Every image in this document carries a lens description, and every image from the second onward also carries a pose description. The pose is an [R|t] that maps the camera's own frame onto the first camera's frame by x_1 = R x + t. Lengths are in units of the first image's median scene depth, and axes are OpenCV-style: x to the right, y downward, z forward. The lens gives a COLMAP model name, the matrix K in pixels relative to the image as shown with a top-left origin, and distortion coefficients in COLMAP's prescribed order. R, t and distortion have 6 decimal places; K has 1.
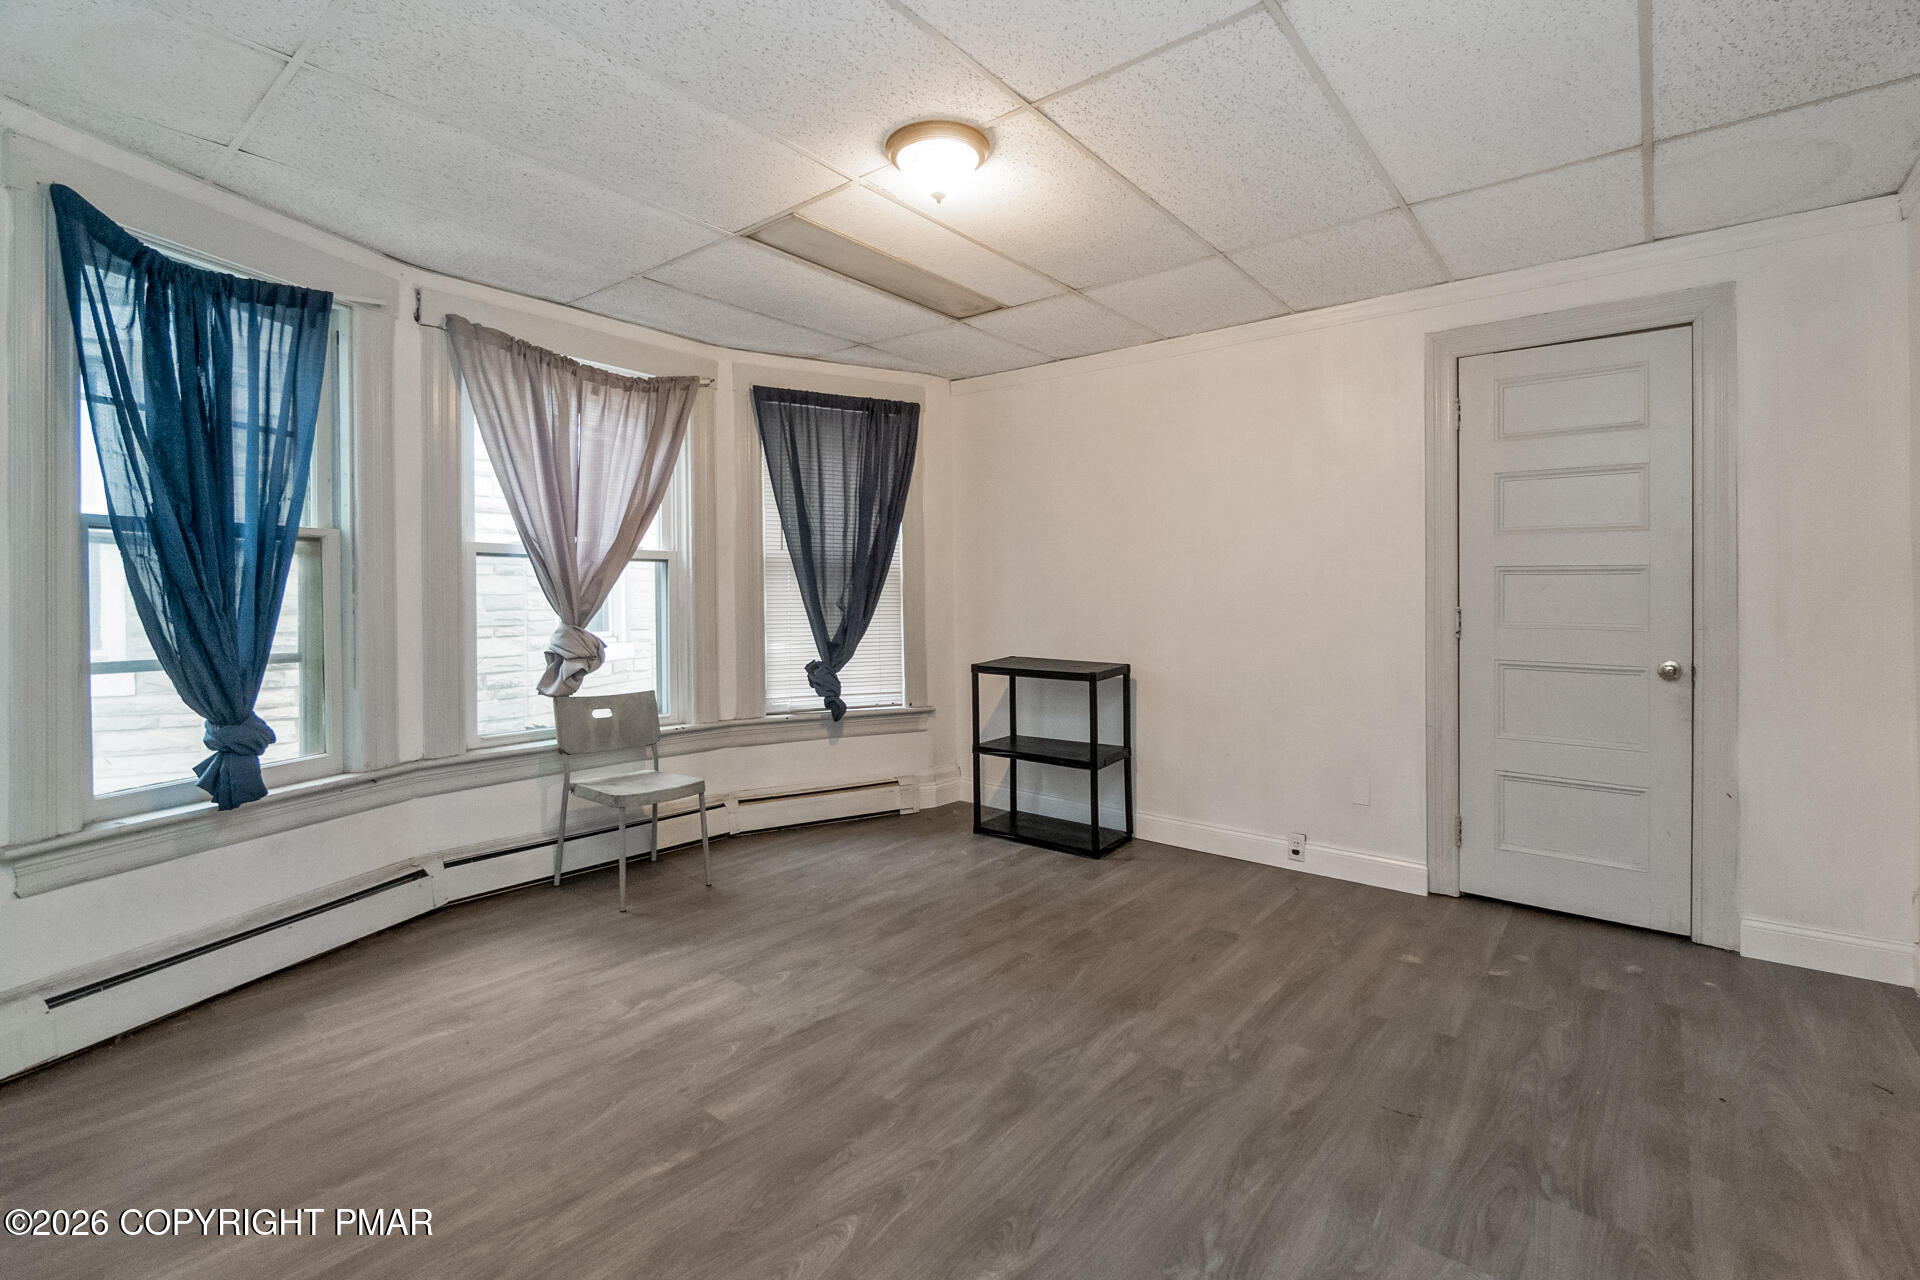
lens RADIAL K [[865.3, 0, 957.8], [0, 865.3, 602.9], [0, 0, 1]] dist [-0.003390, -0.000543]
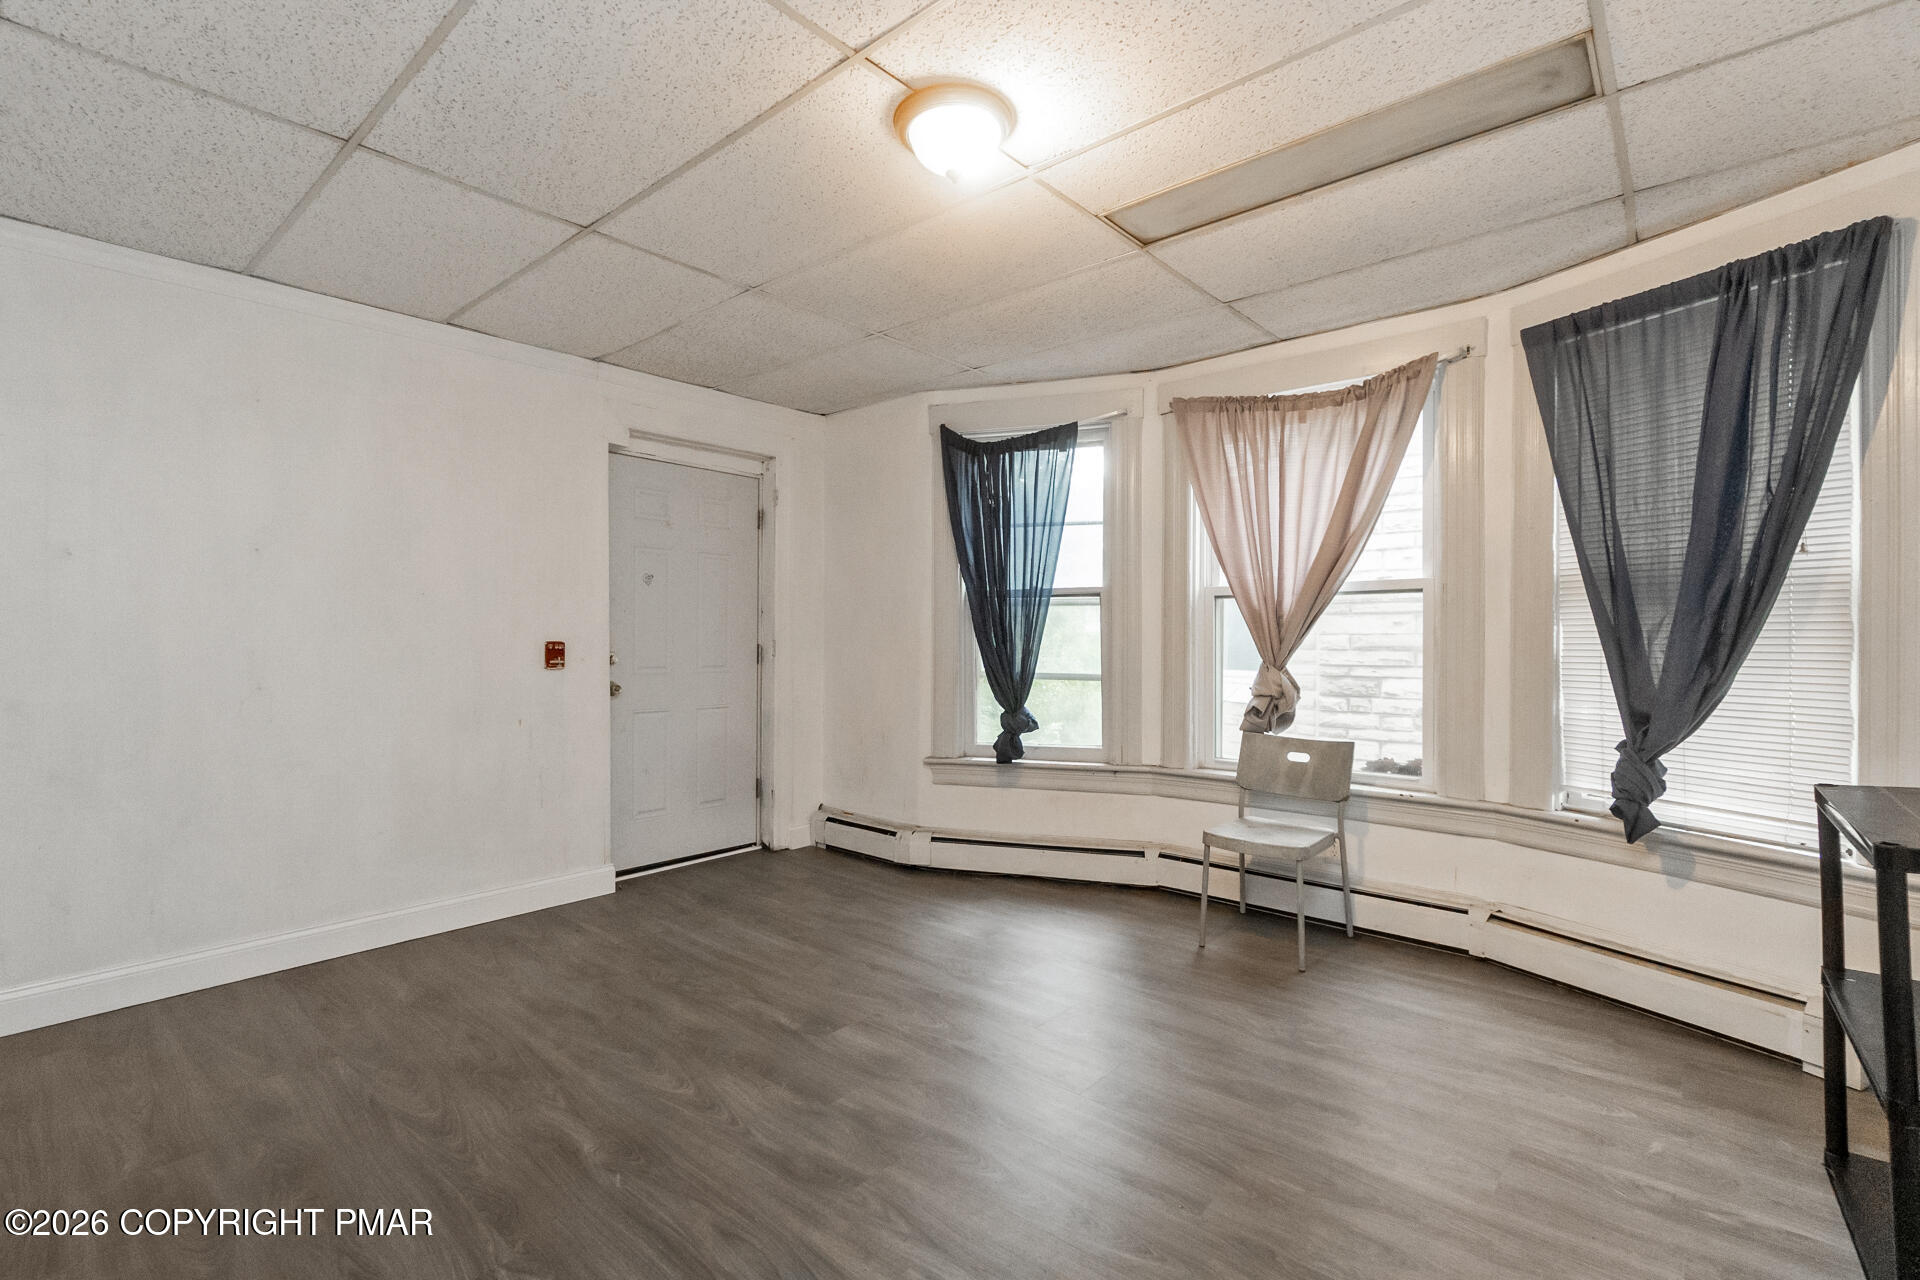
lens RADIAL K [[857.2, 0, 962.7], [0, 857.2, 651.7], [0, 0, 1]] dist [-0.001770, 0.000092]
pose [[-0.026400, 0.016446, -0.999516, 0.708733], [-0.006461, 0.999841, 0.016622, -0.002199], [0.999631, 0.006897, -0.026289, 0.859551]]
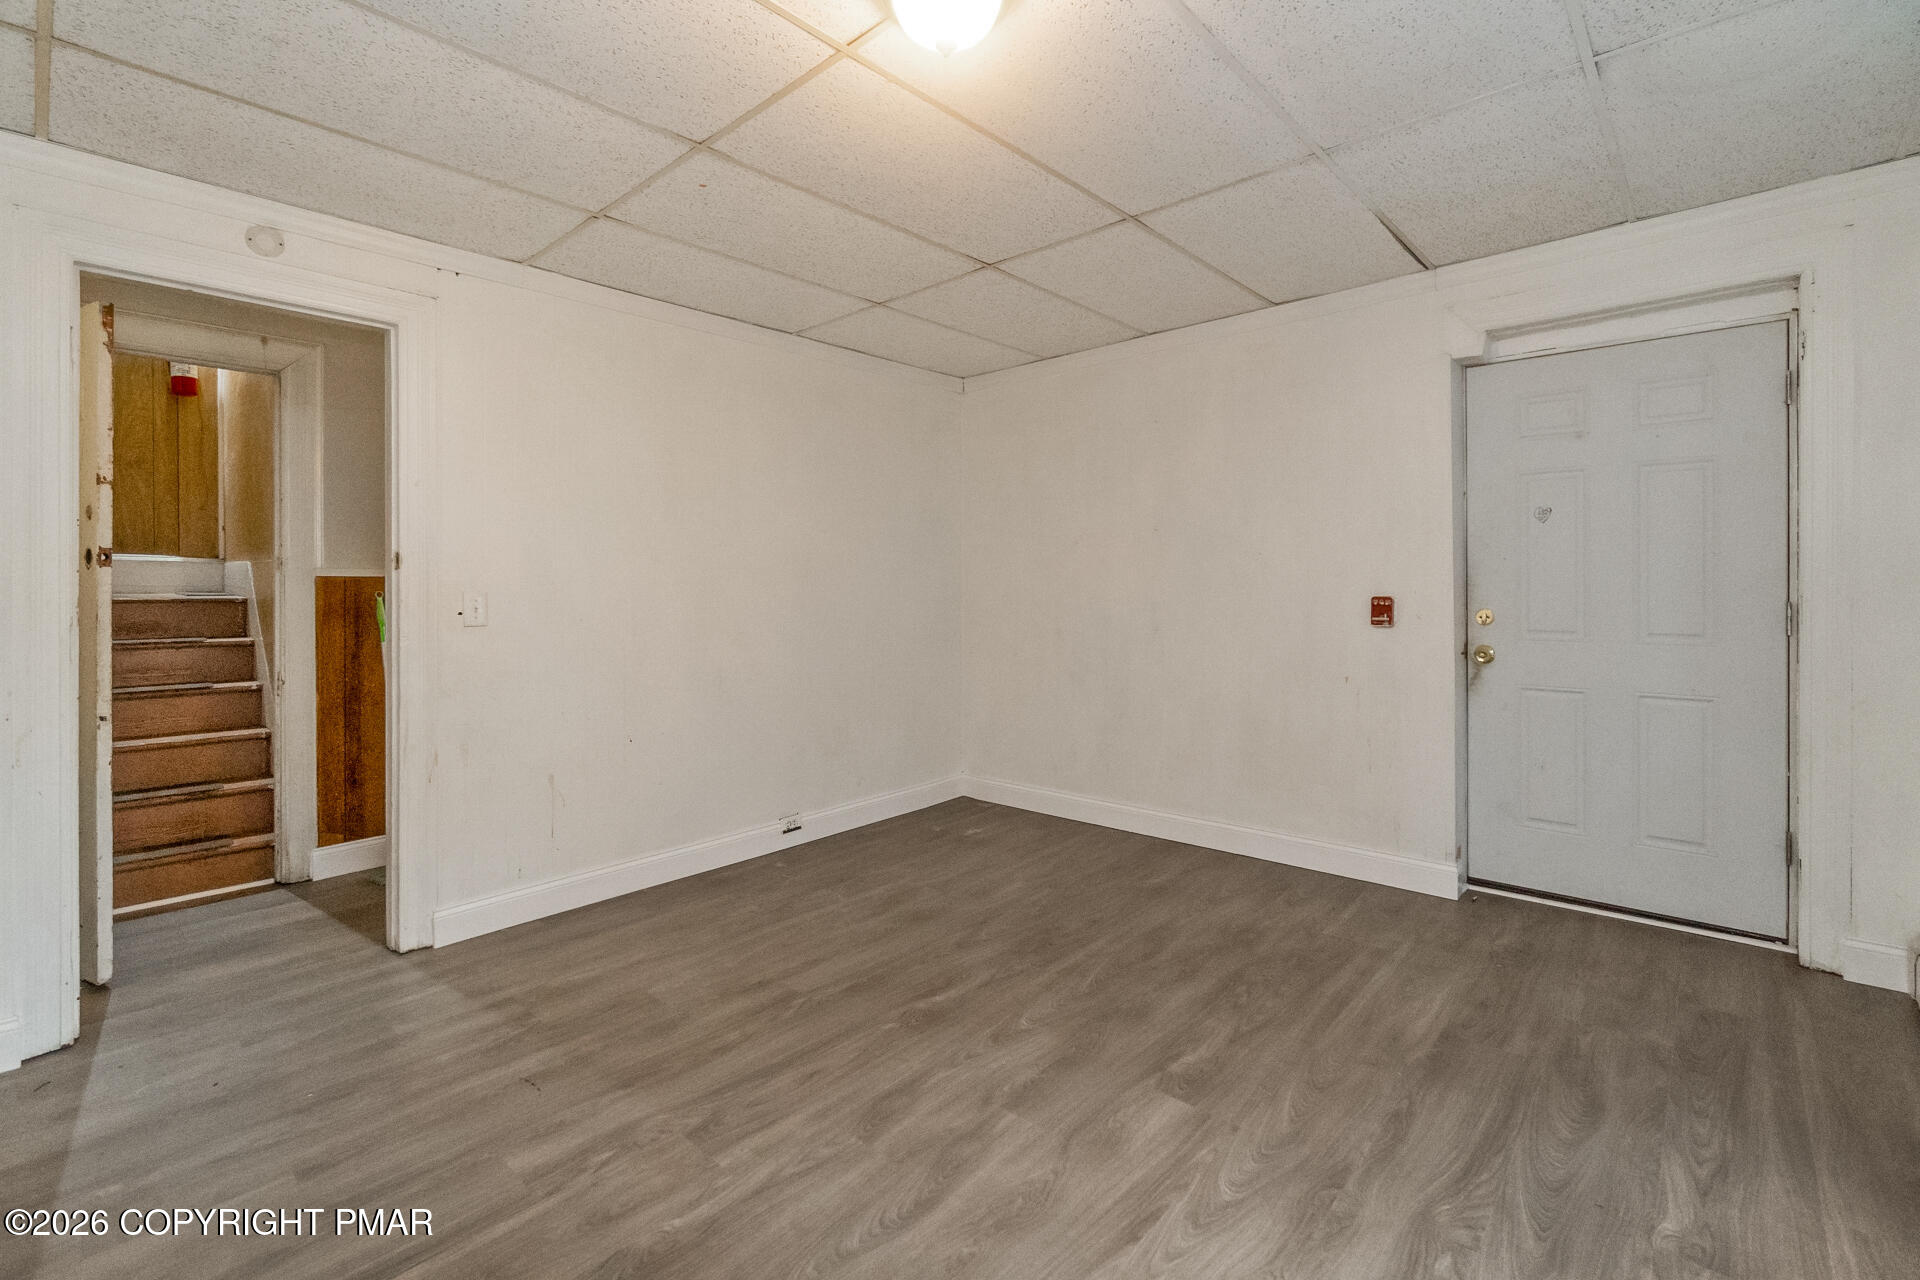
lens RADIAL K [[844.6, 0, 961.2], [0, 844.6, 590.2], [0, 0, 1]] dist [-0.000070, 0.000202]
pose [[-0.998900, 0.009399, 0.045933, -0.052682], [0.009985, 0.999872, 0.012532, -0.022186], [-0.045809, 0.012977, -0.998866, 1.420016]]
